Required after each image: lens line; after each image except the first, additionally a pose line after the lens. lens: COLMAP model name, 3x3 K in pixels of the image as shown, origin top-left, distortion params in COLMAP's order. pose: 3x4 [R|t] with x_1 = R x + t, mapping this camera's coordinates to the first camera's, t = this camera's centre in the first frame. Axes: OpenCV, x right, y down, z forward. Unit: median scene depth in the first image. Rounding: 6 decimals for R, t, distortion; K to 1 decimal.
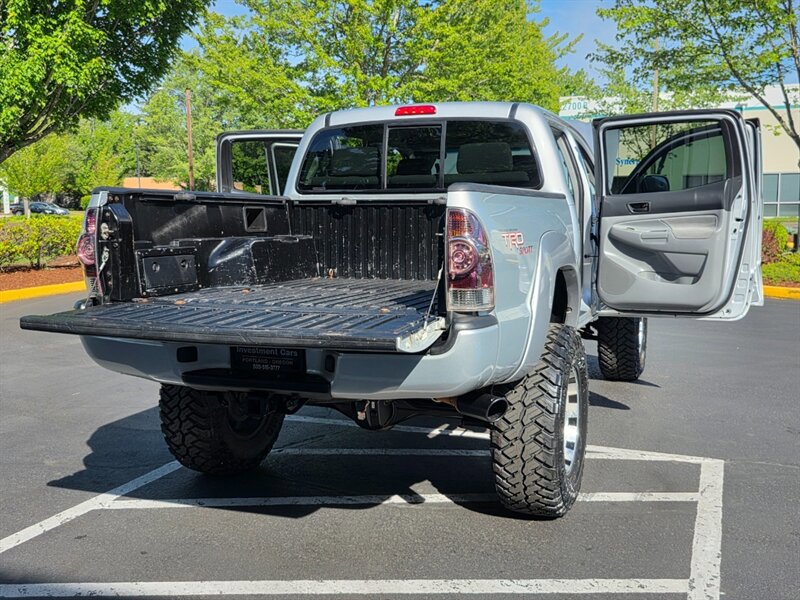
lens RADIAL K [[865.8, 0, 406.9], [0, 865.8, 305.2], [0, 0, 1]] dist [0.069426, -0.030680]
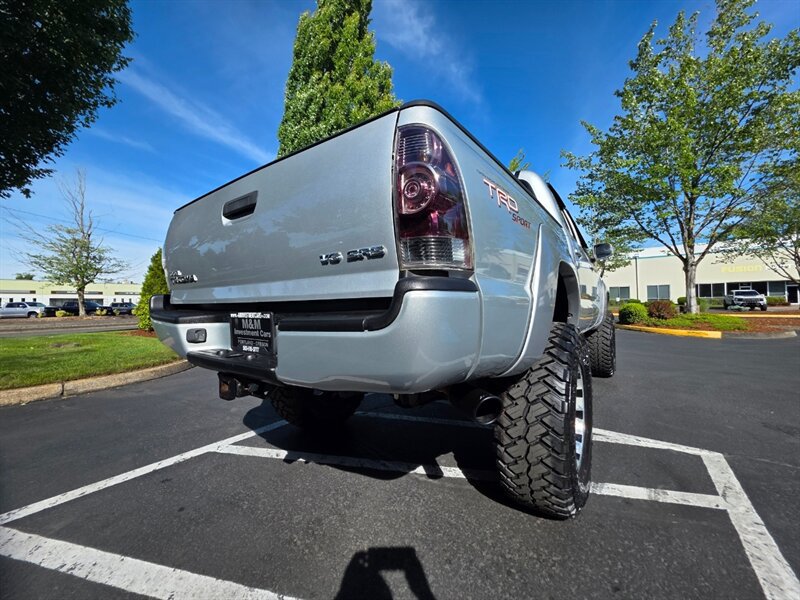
lens RADIAL K [[318.6, 0, 401.6], [0, 318.6, 299.9], [0, 0, 1]] dist [0.004807, -0.000064]
pose [[0.964040, -0.013389, -0.265420, 0.083434], [-0.020859, 0.991837, -0.125794, 0.045511], [0.264938, 0.126807, 0.955891, 0.535092]]
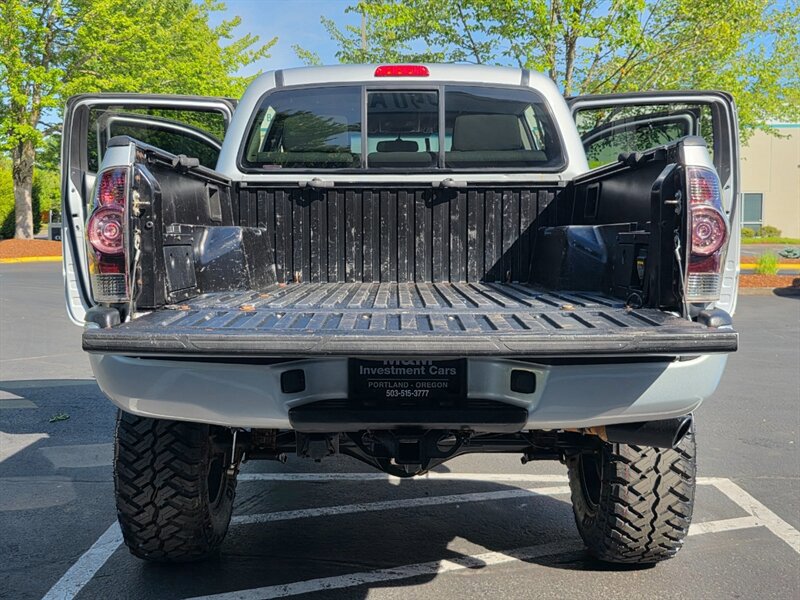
lens RADIAL K [[952.4, 0, 402.0], [0, 952.4, 296.0], [0, 0, 1]] dist [0.136650, -0.339515]
pose [[0.935385, -0.022092, 0.352940, -0.343304], [0.037427, 0.998626, -0.036685, 0.015998], [-0.351644, 0.047524, 0.934927, 0.211239]]
